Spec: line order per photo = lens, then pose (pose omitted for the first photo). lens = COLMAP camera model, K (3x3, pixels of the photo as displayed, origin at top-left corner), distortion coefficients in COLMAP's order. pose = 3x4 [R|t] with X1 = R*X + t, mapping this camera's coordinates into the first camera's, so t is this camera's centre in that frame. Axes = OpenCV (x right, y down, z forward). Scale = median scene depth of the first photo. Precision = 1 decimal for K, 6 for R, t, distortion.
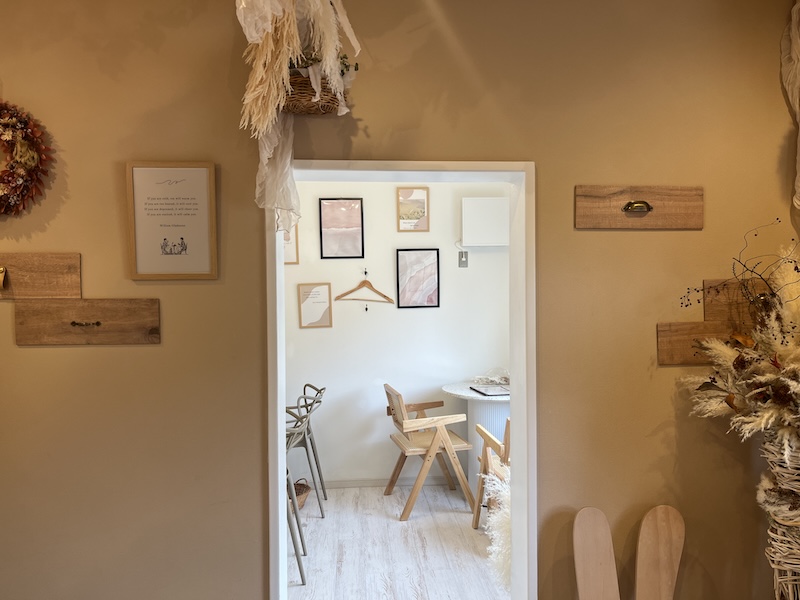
lens RADIAL K [[617.1, 0, 400.0], [0, 617.1, 300.0], [0, 0, 1]] dist [0.059141, -0.088963]
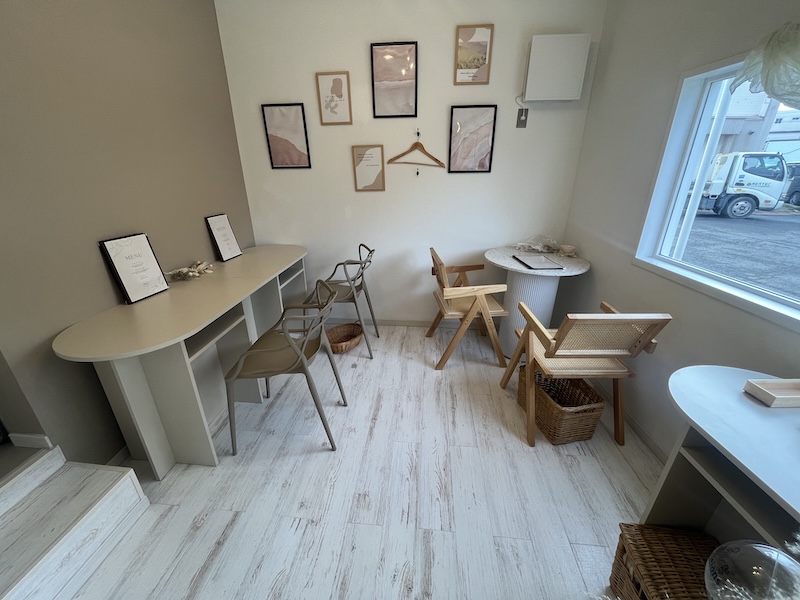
lens RADIAL K [[324.7, 0, 400.0], [0, 324.7, 300.0], [0, 0, 1]] dist [-0.002001, -0.000080]
pose [[0.986600, 0.074094, -0.145366, 0.011483], [-0.015850, 0.930251, 0.366582, 0.013746], [0.162388, -0.359366, 0.918959, 0.431151]]
